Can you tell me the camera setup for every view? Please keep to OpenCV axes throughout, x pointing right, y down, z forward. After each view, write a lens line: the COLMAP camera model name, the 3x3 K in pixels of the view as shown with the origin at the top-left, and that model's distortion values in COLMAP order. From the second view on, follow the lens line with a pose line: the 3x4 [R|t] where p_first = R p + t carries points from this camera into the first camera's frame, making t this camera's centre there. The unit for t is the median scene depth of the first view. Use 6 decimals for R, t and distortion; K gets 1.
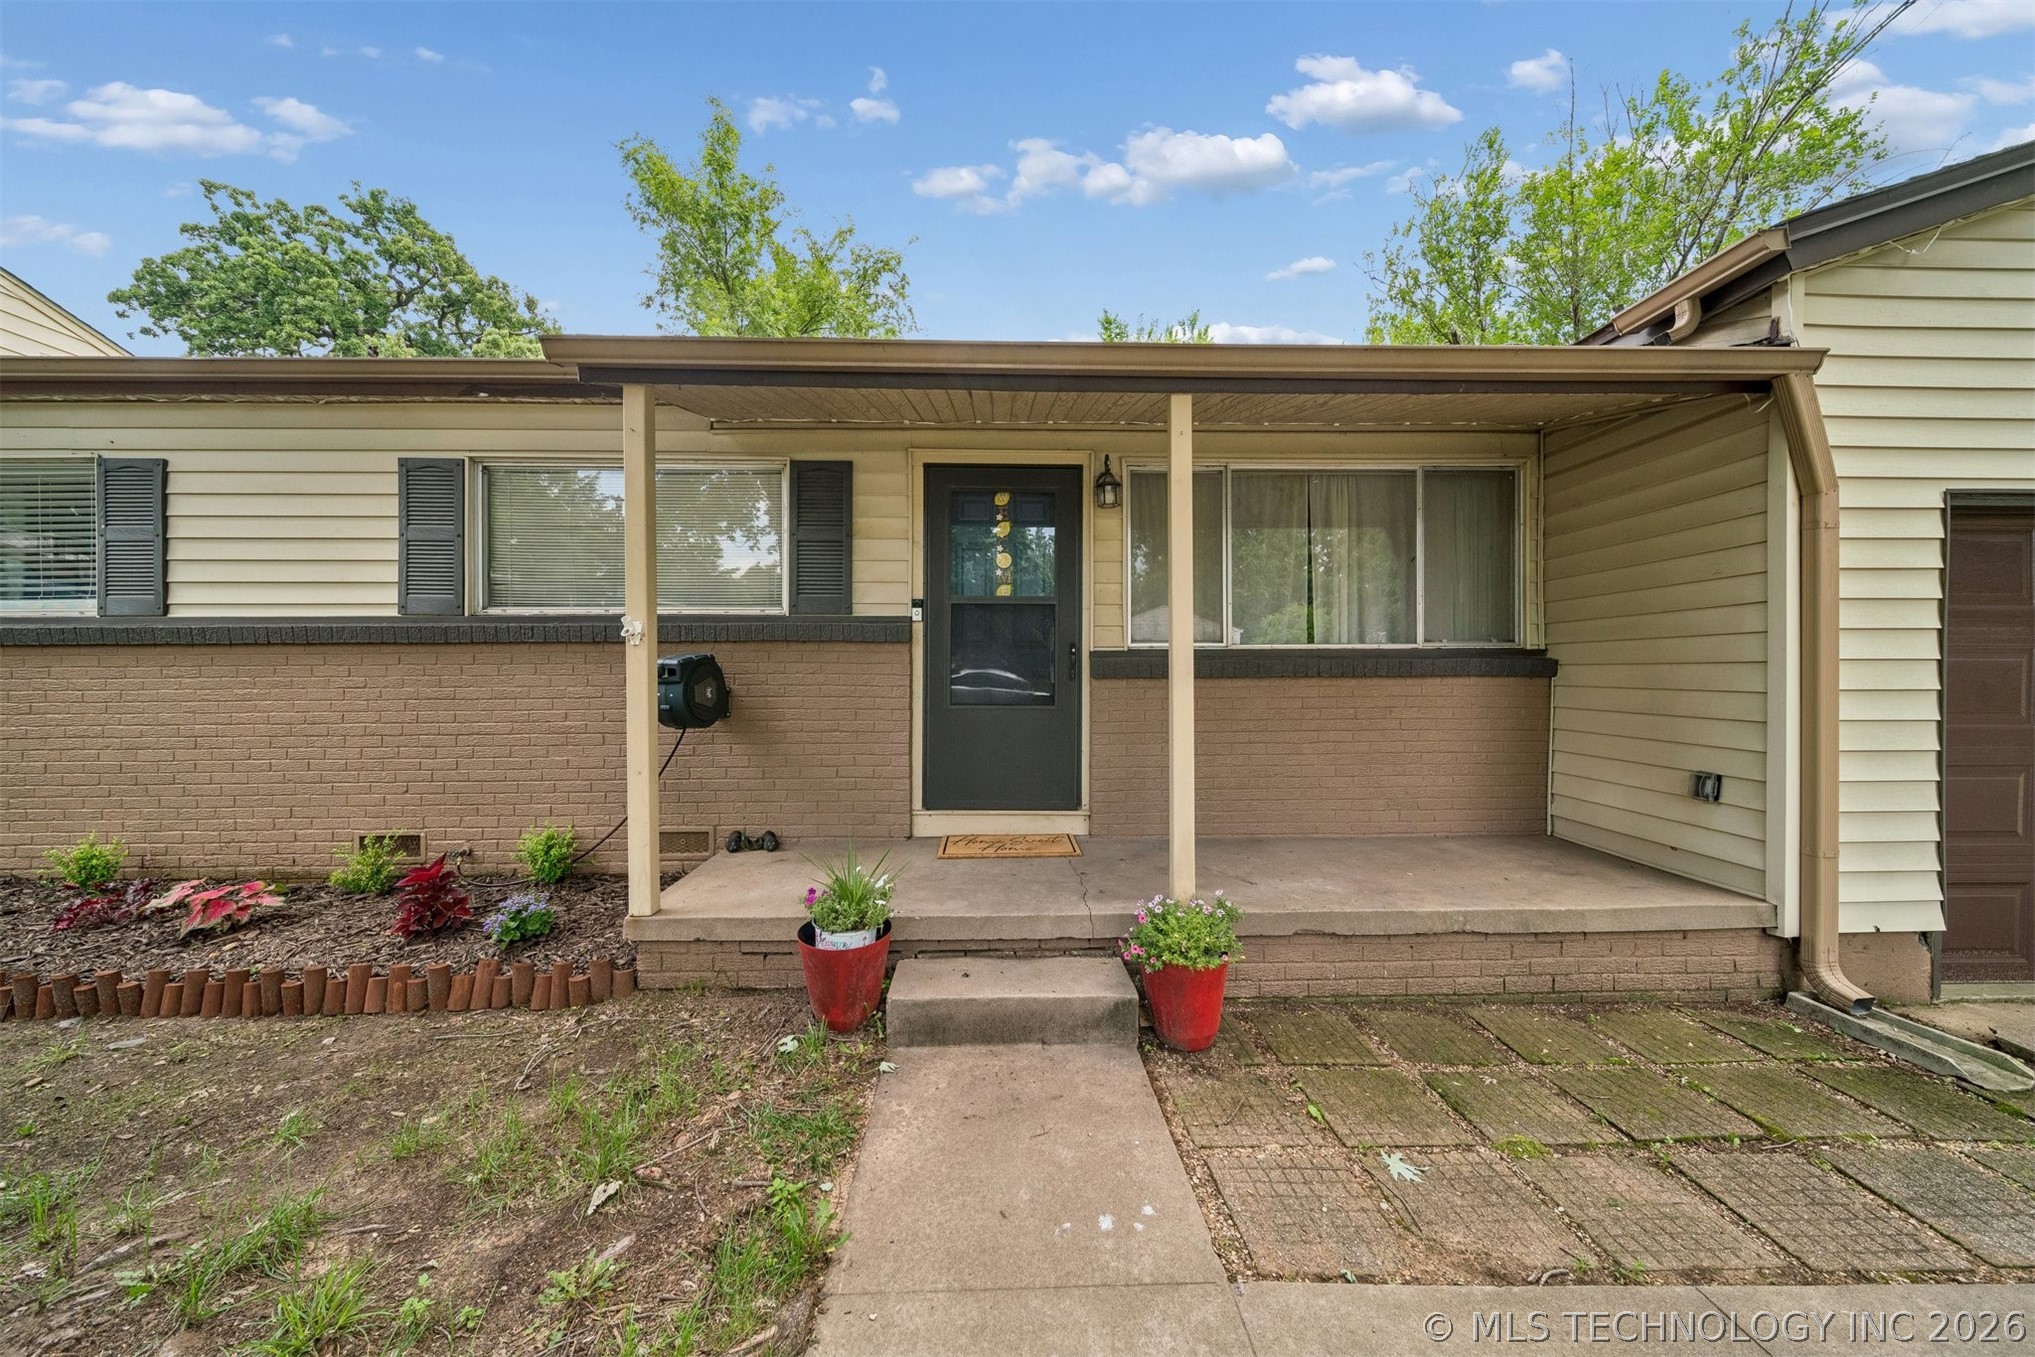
lens RADIAL K [[719.2, 0, 1013.9], [0, 719.2, 678.0], [0, 0, 1]] dist [0.000721, -0.001034]
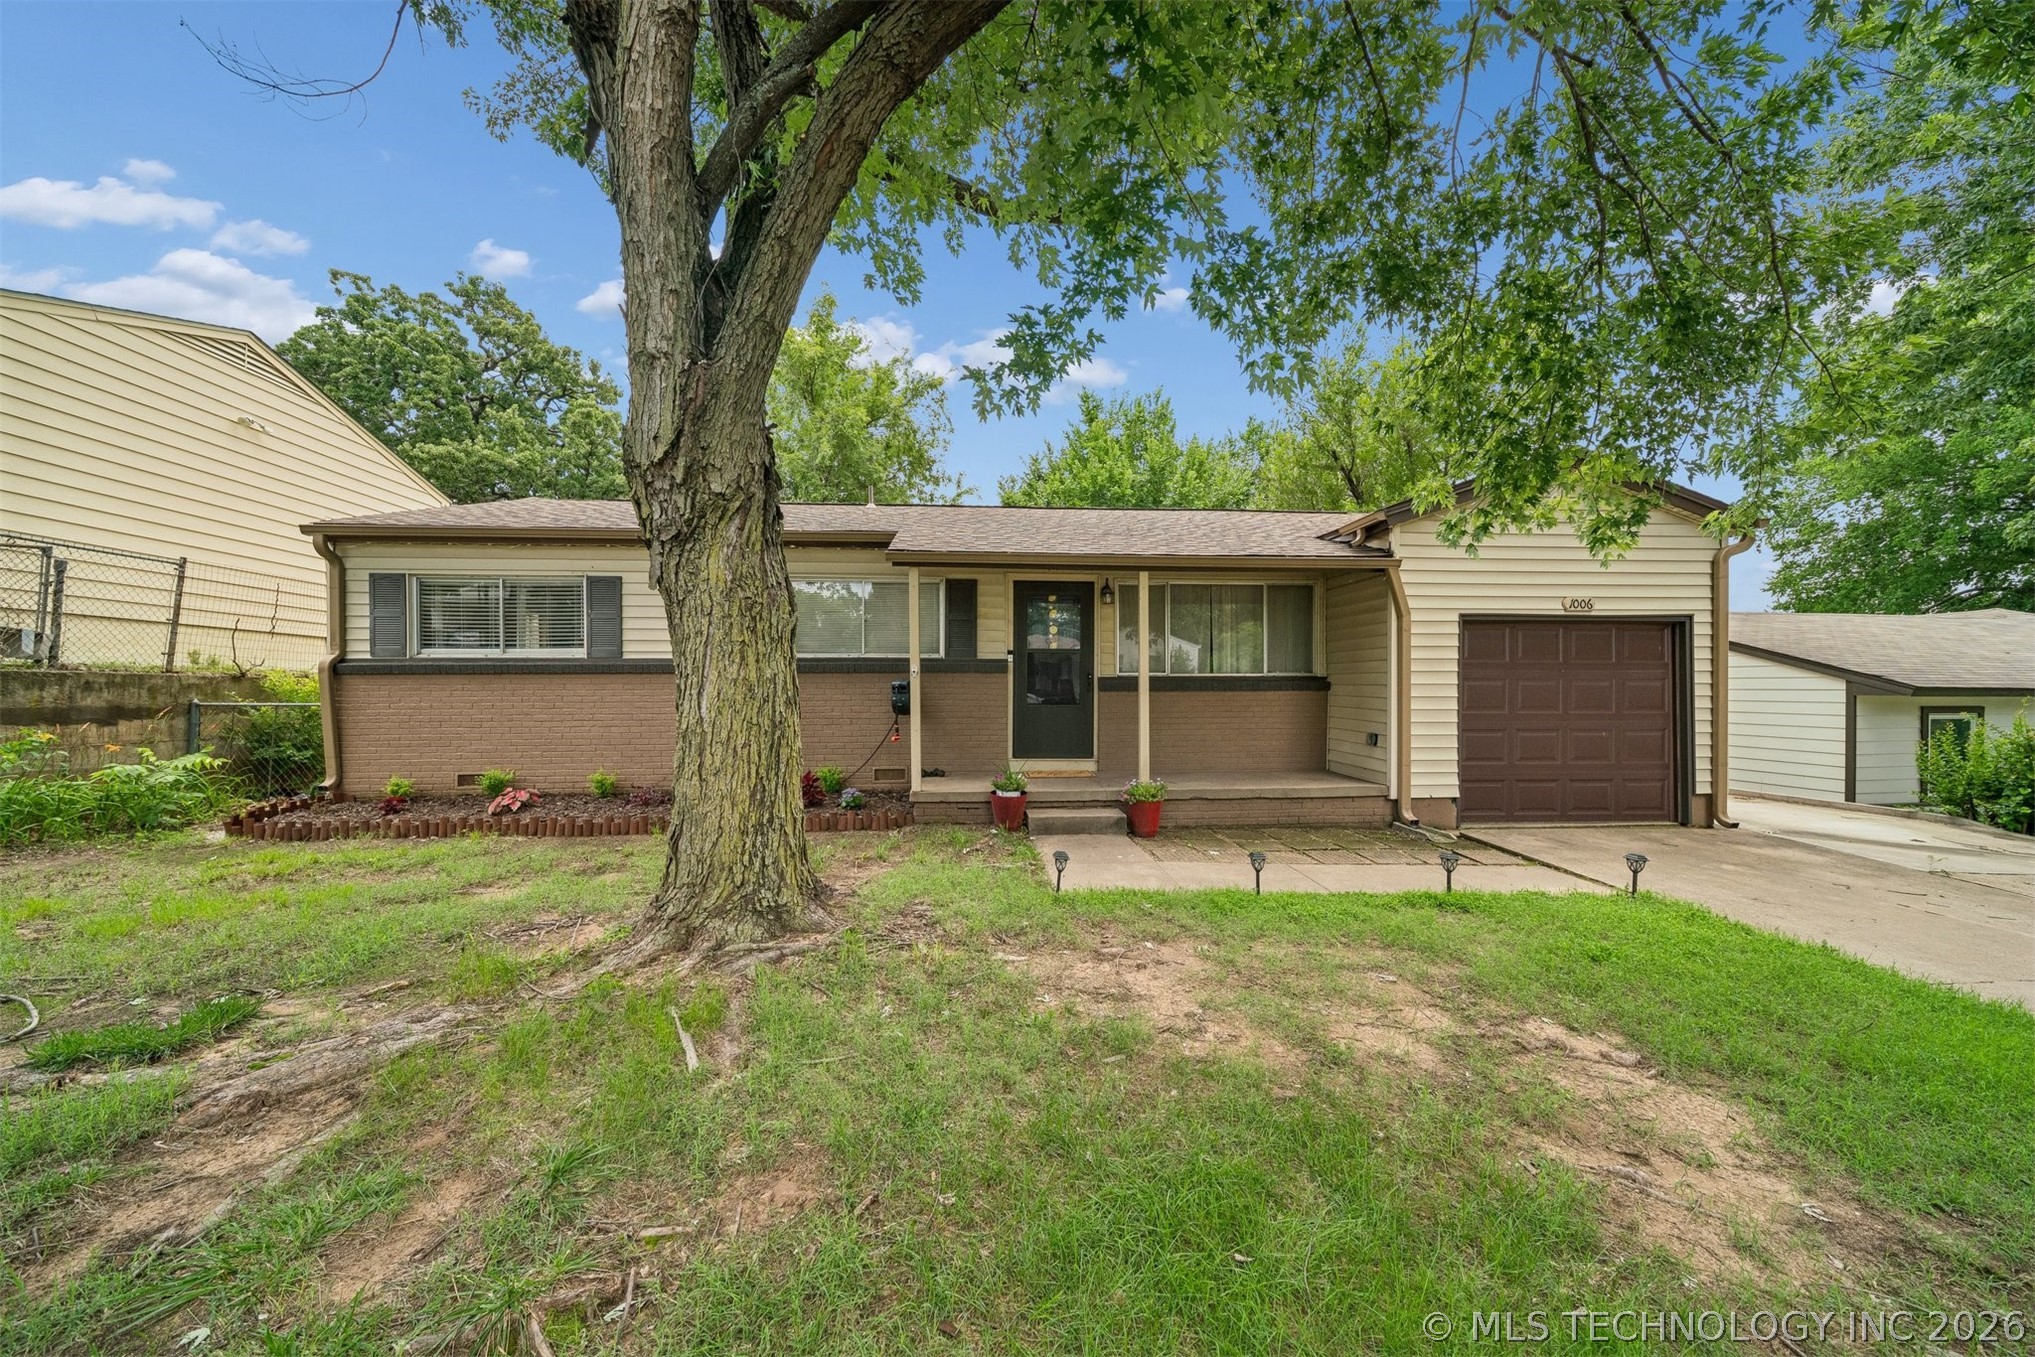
lens RADIAL K [[719.2, 0, 1016.7], [0, 719.2, 683.4], [0, 0, 1]] dist [0.000721, -0.001034]
pose [[0.998963, 0.002243, 0.045484, -0.205694], [-0.001826, 0.999956, -0.009192, -0.001459], [-0.045503, 0.009100, 0.998923, -0.947832]]
